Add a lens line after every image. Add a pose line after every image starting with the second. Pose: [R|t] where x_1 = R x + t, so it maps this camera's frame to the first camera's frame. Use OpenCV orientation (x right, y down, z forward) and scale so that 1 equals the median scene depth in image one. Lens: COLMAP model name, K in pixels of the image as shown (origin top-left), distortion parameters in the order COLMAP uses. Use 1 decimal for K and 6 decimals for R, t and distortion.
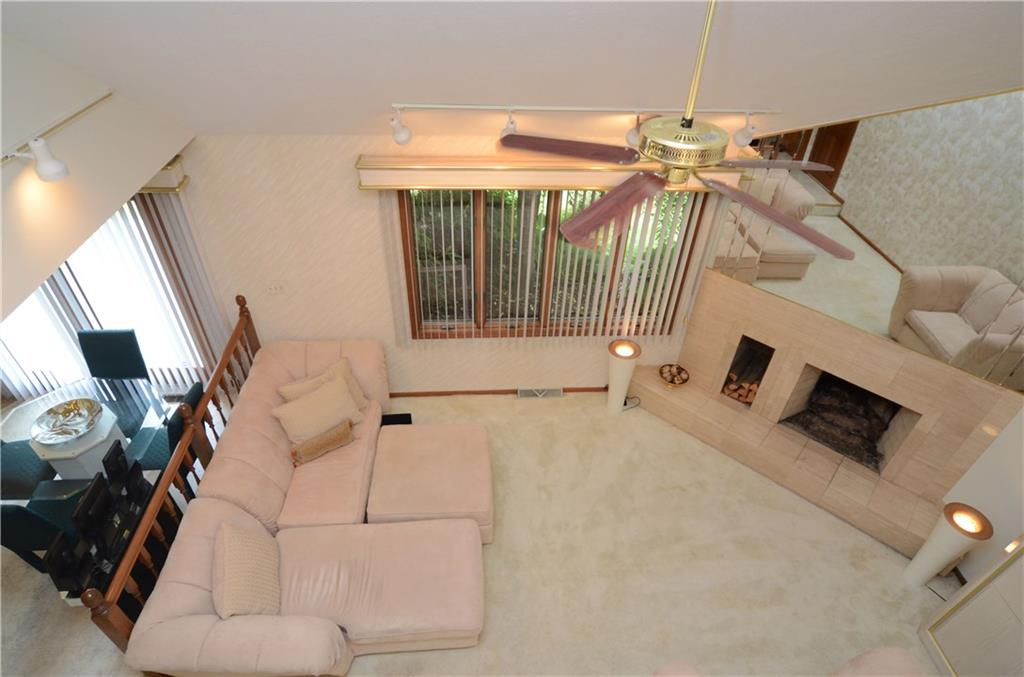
lens RADIAL K [[553.9, 0, 515.7], [0, 553.9, 354.6], [0, 0, 1]] dist [-0.016120, 0.000416]
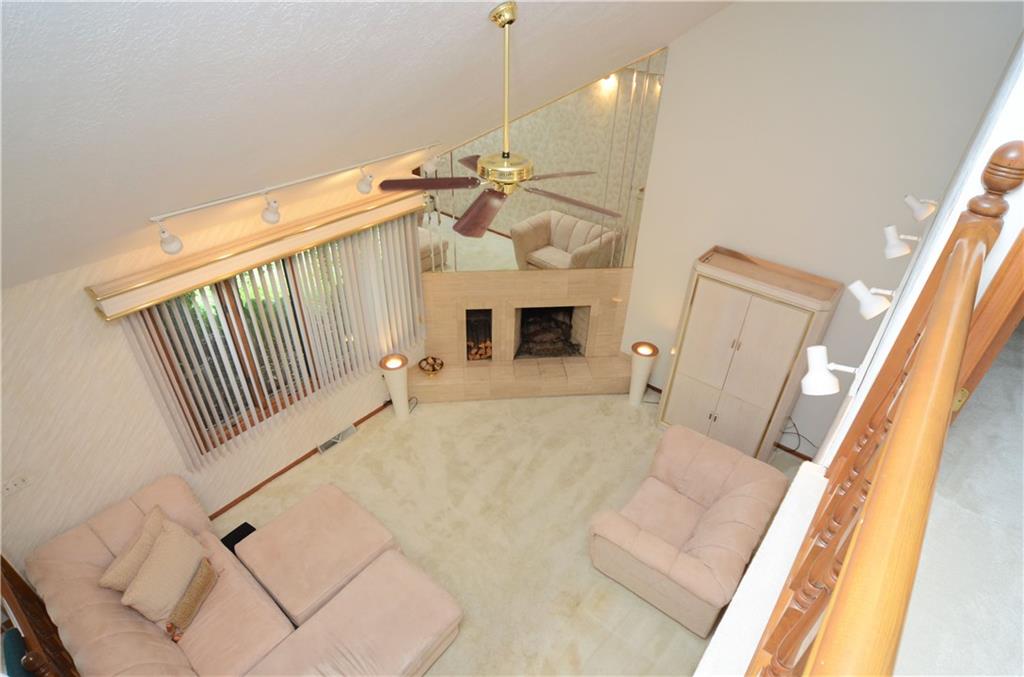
lens RADIAL K [[524.7, 0, 510.4], [0, 524.7, 354.8], [0, 0, 1]] dist [-0.003829, -0.000155]
pose [[0.694196, -0.442623, 0.567606, -0.253609], [0.469450, 0.876191, 0.109112, -0.028917], [-0.545627, 0.190717, 0.816038, -0.030946]]
